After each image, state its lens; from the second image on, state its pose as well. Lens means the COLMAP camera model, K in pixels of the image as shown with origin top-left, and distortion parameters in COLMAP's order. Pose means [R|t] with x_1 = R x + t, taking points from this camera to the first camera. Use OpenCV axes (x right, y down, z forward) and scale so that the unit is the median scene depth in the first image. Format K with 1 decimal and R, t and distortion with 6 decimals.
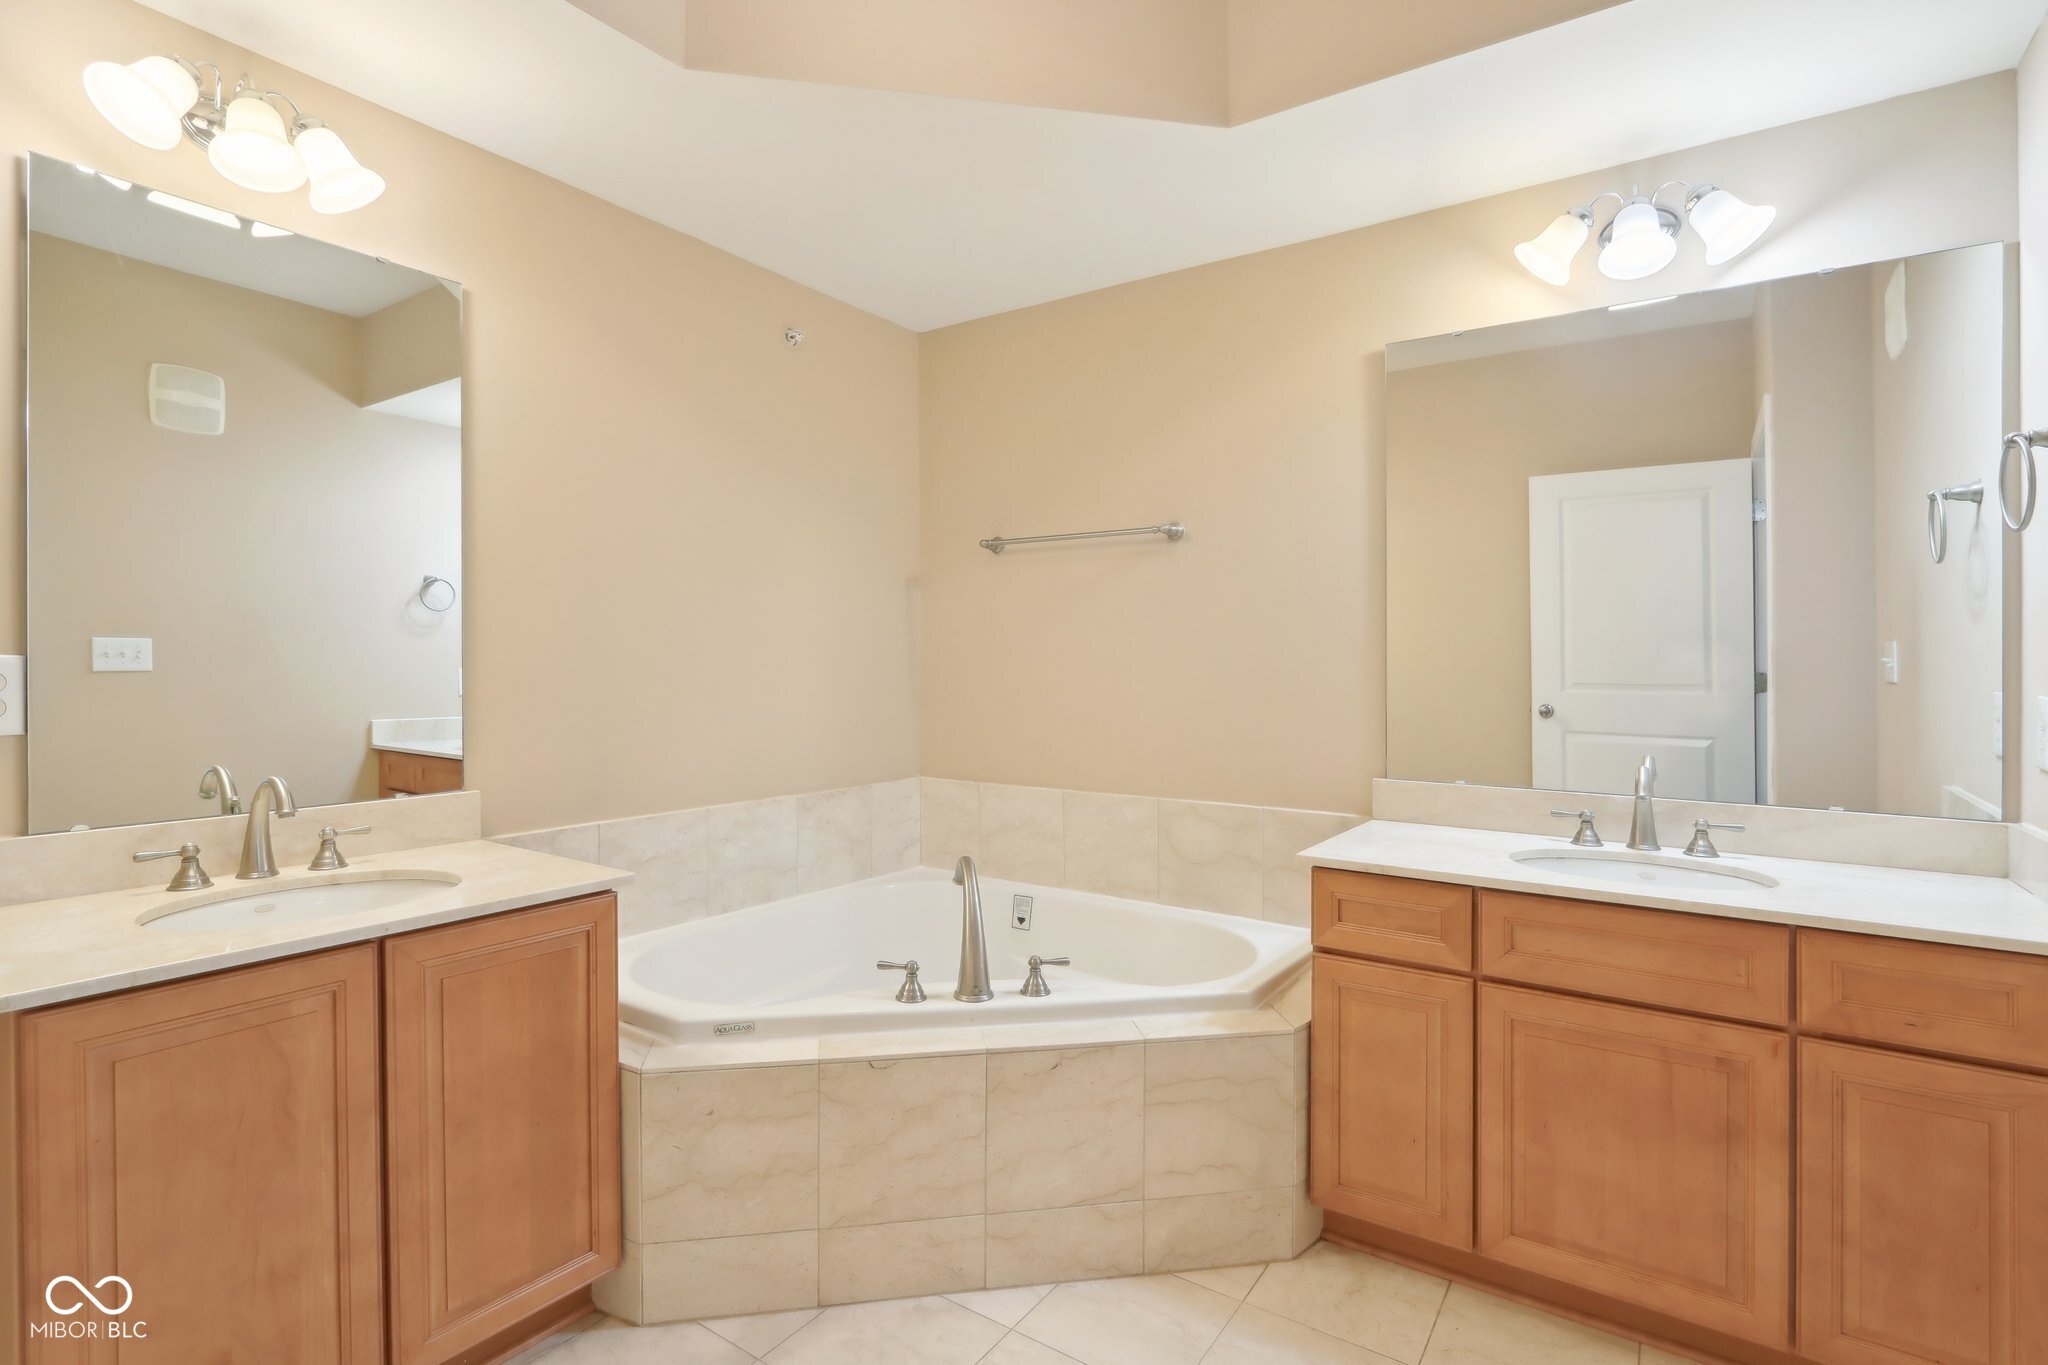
lens RADIAL K [[996.2, 0, 1014.3], [0, 996.2, 665.2], [0, 0, 1]] dist [-0.017396, 0.000497]
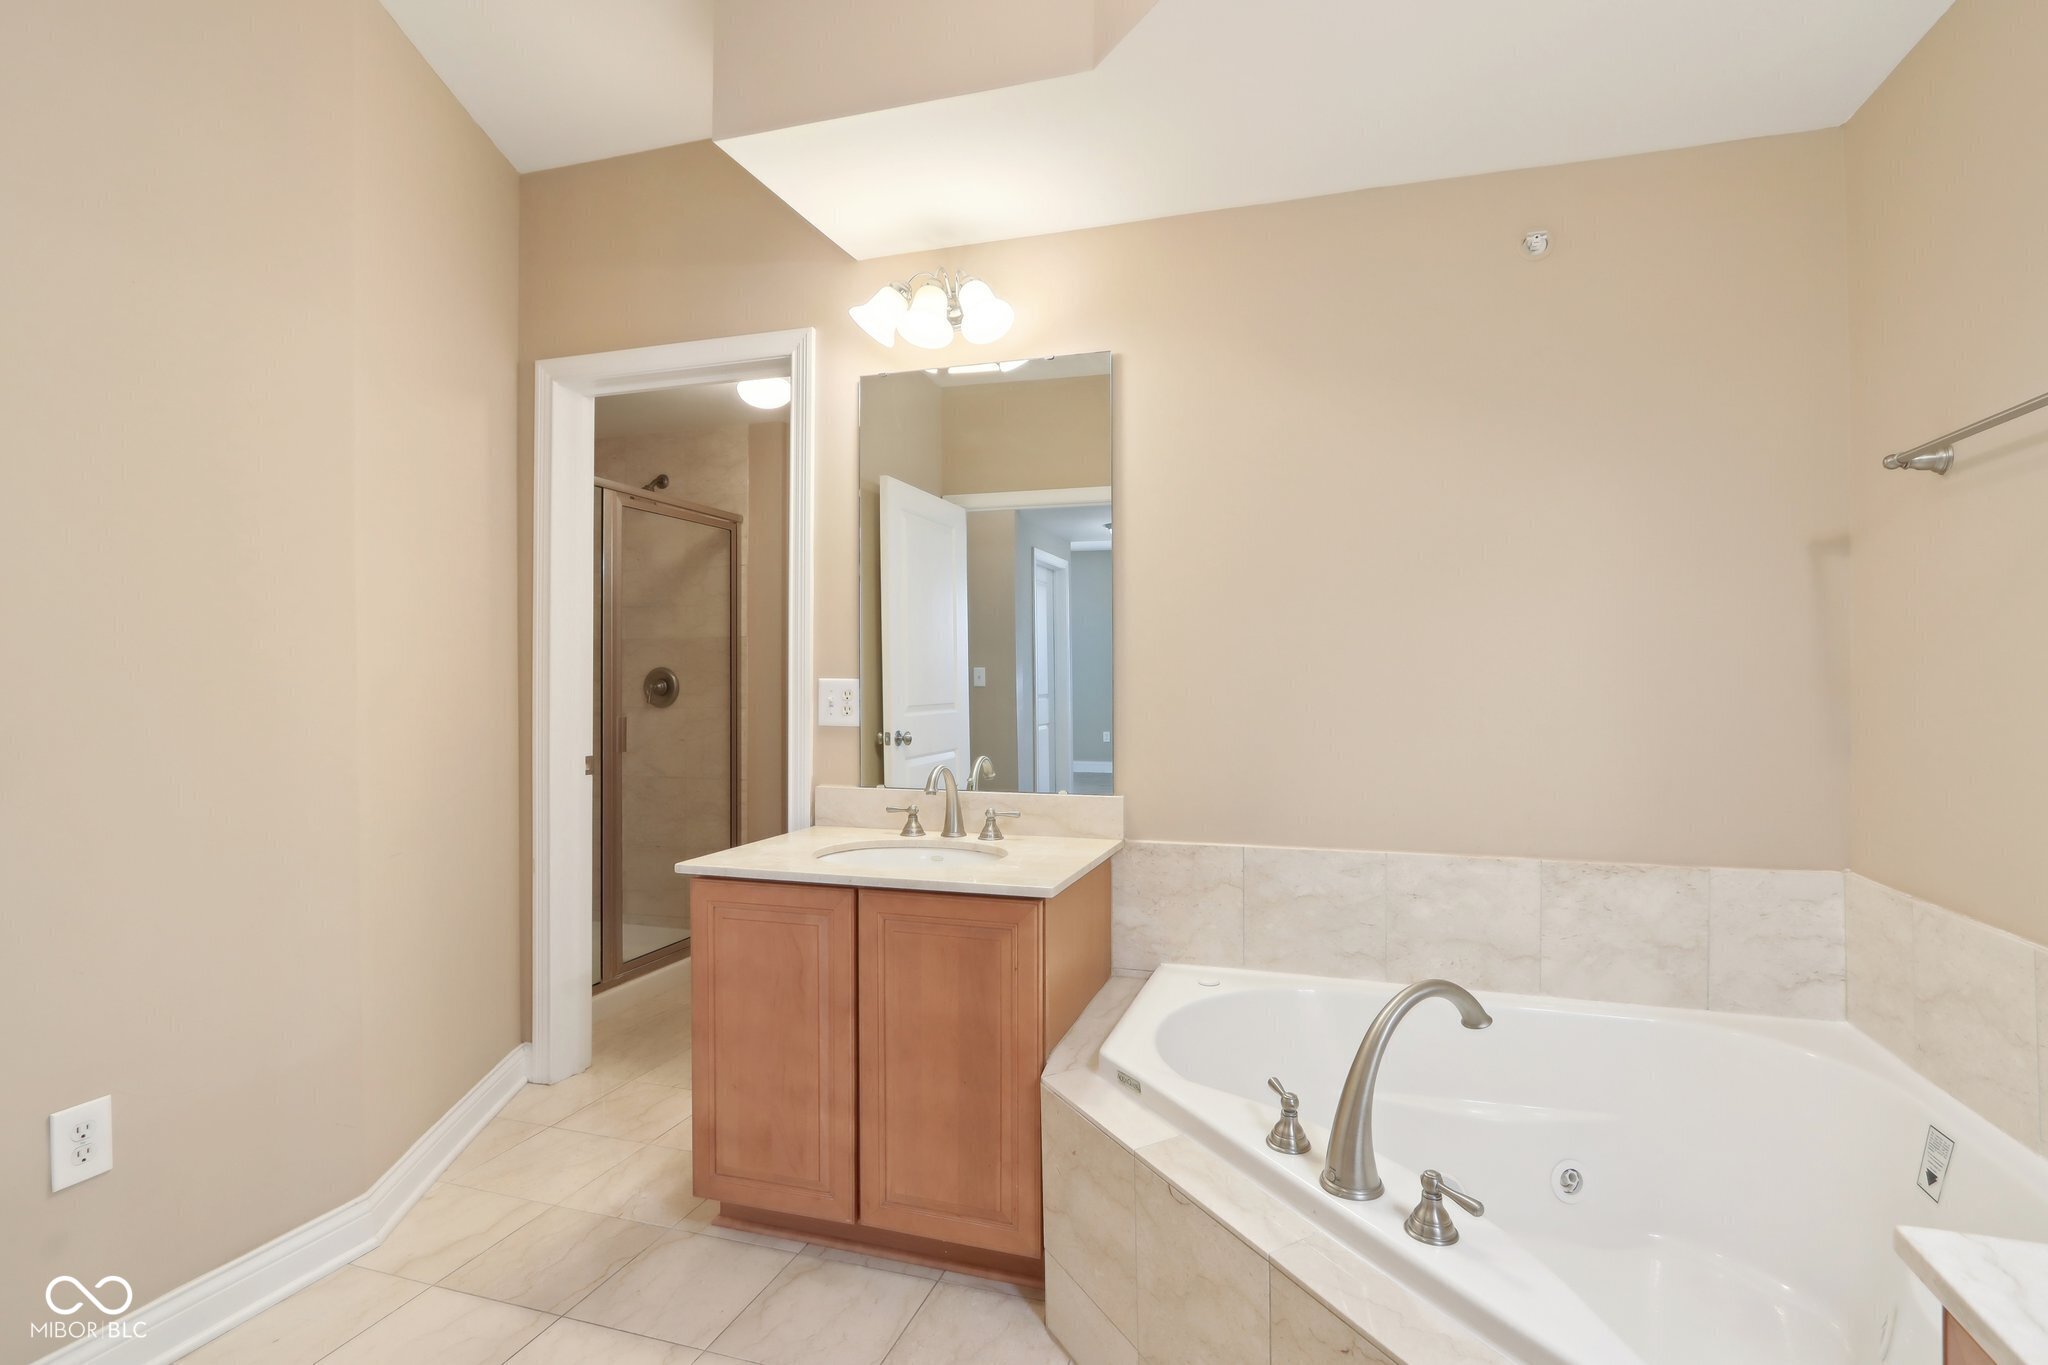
lens RADIAL K [[979.2, 0, 1024.0], [0, 979.2, 682.5], [0, 0, 1]] dist [-0.019430, -0.000195]
pose [[0.287577, -0.000585, -0.957757, 0.407321], [0.003449, 0.999994, 0.000425, -0.002906], [0.957751, -0.003425, 0.287577, 0.477920]]
